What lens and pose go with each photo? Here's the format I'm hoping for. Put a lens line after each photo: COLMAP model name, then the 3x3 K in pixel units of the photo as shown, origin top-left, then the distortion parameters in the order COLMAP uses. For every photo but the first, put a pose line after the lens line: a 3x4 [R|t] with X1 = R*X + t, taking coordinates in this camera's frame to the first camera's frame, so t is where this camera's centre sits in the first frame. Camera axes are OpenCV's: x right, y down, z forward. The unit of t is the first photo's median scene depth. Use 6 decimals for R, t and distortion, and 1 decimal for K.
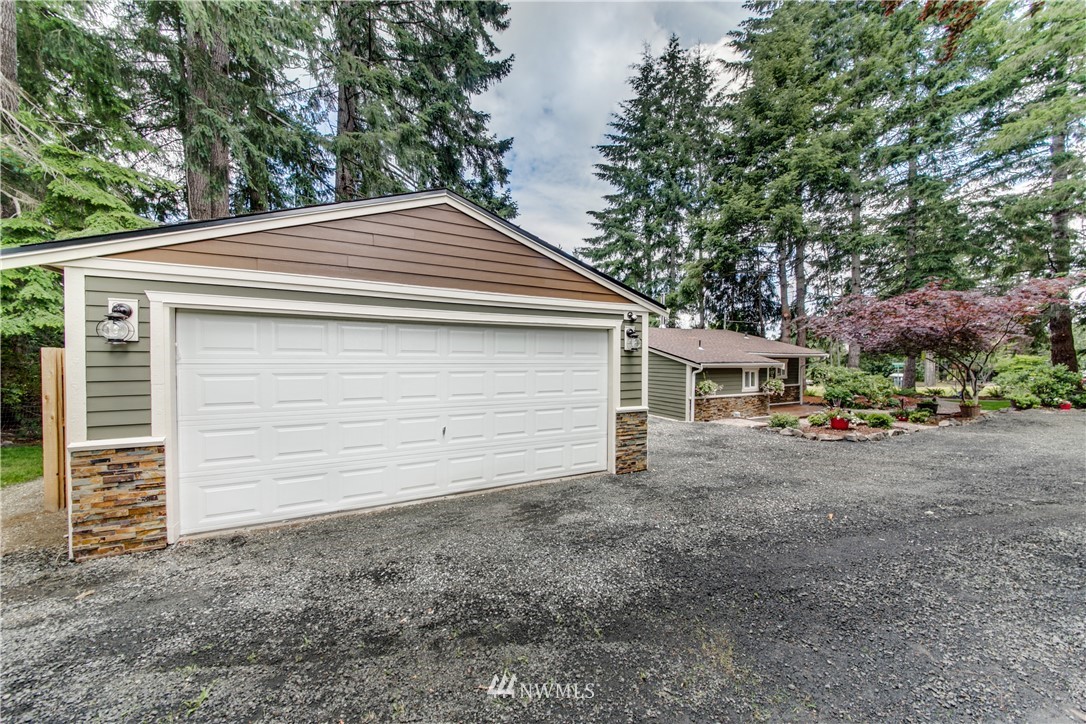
lens RADIAL K [[376.9, 0, 533.7], [0, 376.9, 362.8], [0, 0, 1]] dist [-0.009386, -0.001989]
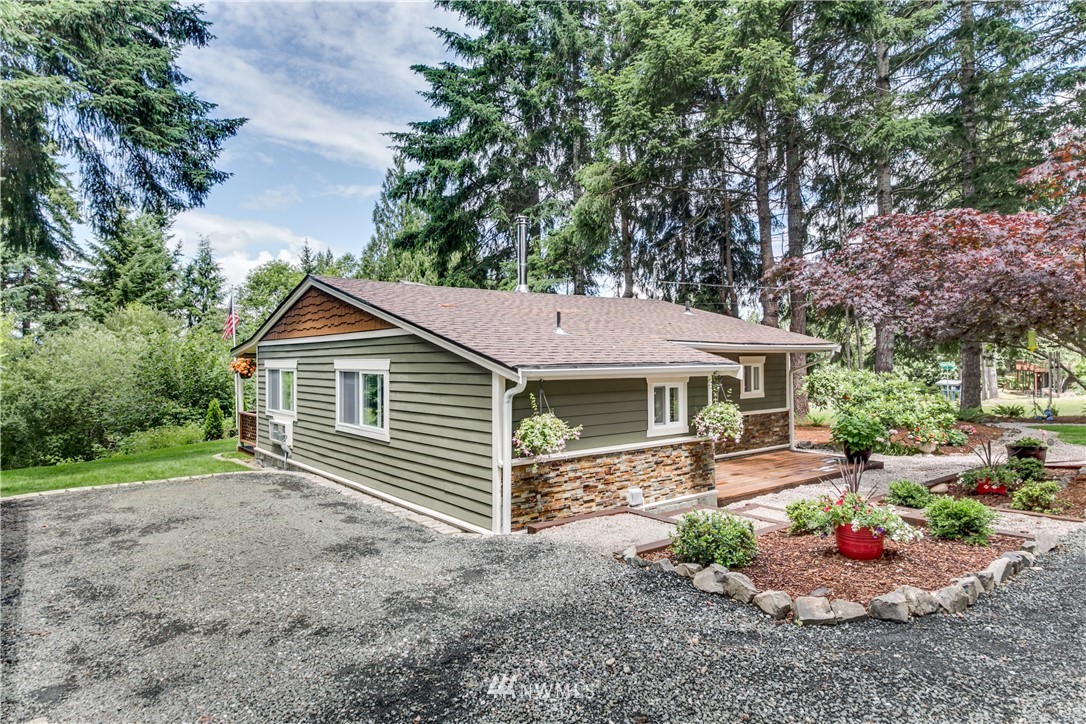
lens RADIAL K [[638.0, 0, 538.0], [0, 638.0, 359.4], [0, 0, 1]] dist [0.010515, 0.000531]
pose [[0.976949, -0.012031, 0.213132, 0.147296], [0.015499, 0.999773, -0.014605, 0.000811], [-0.212908, 0.017571, 0.976914, 0.176502]]
